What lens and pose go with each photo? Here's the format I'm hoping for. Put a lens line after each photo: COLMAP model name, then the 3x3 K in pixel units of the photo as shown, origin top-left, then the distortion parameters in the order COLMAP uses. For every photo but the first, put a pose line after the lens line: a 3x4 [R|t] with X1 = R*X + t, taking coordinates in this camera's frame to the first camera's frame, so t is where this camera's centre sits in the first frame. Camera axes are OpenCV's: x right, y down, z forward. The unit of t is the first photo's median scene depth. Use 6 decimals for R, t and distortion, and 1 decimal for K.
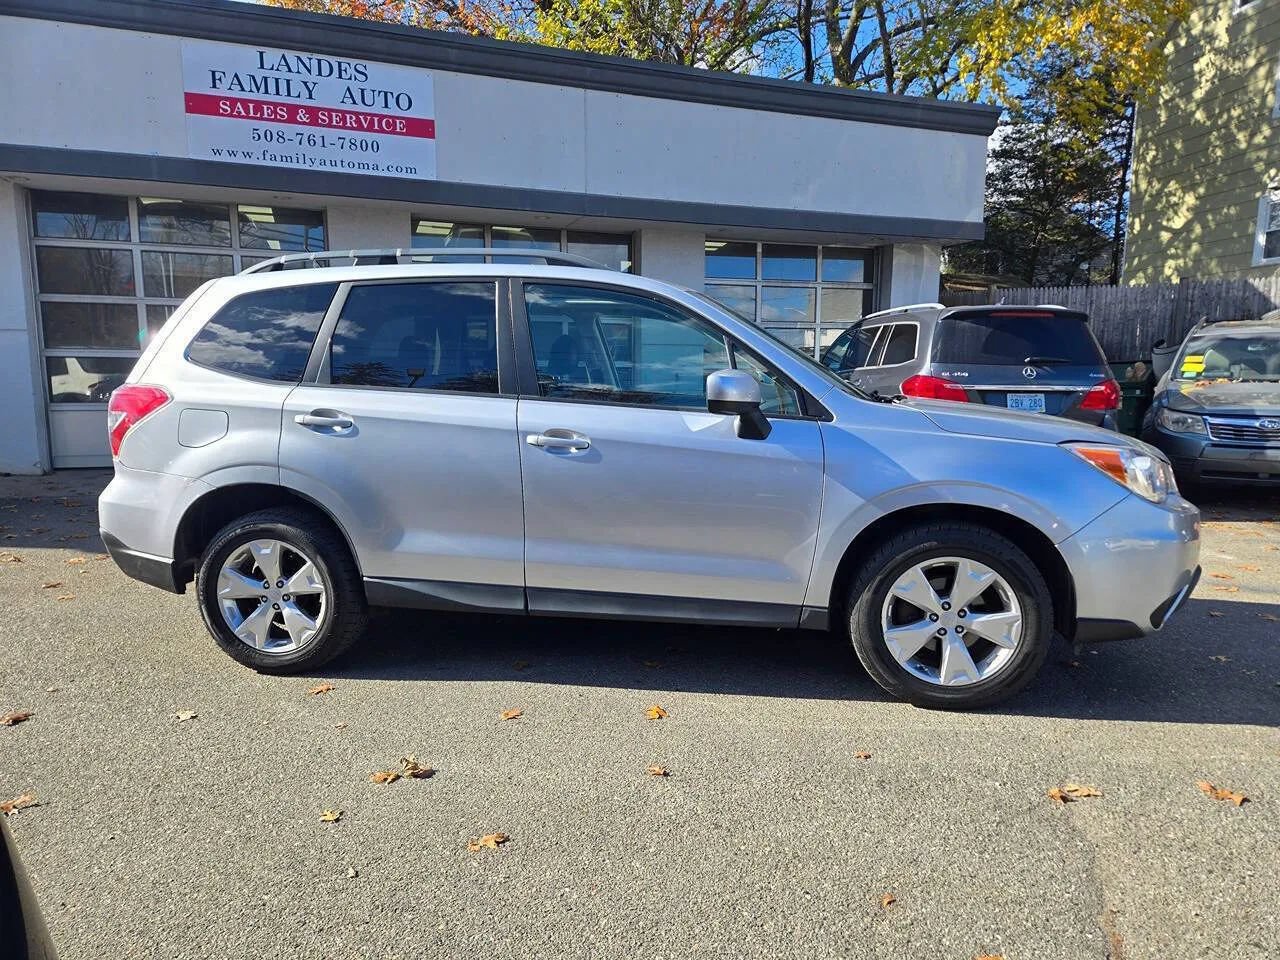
lens RADIAL K [[853.9, 0, 649.8], [0, 853.9, 506.8], [0, 0, 1]] dist [0.067368, -0.053414]
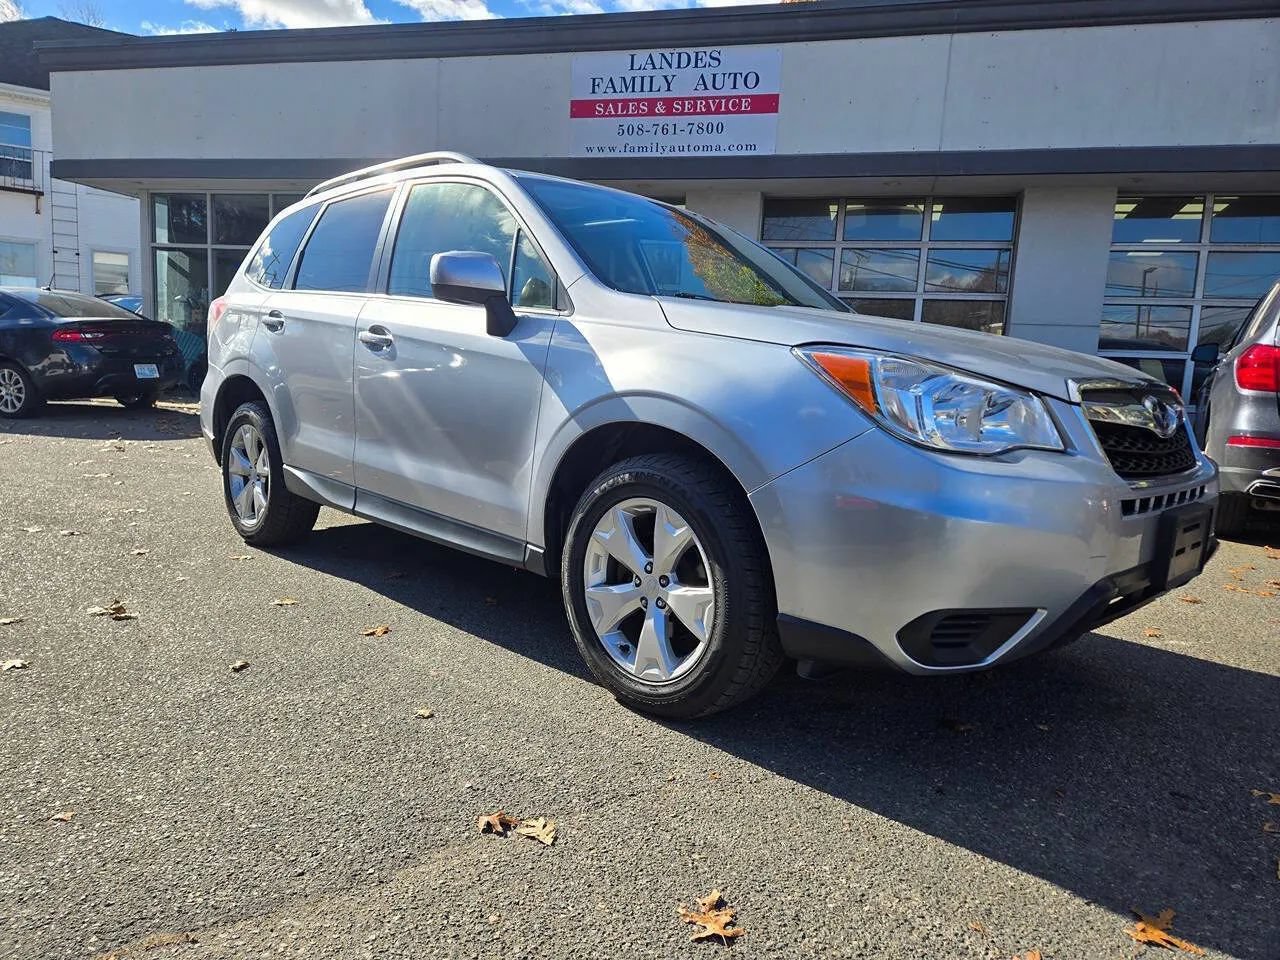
lens RADIAL K [[853.2, 0, 636.4], [0, 853.2, 479.0], [0, 0, 1]] dist [0.066377, -0.052223]
pose [[0.810954, 0.113431, -0.574009, 0.256514], [-0.137713, 0.990471, 0.001170, 0.014480], [0.568672, 0.078100, 0.818848, 0.137526]]
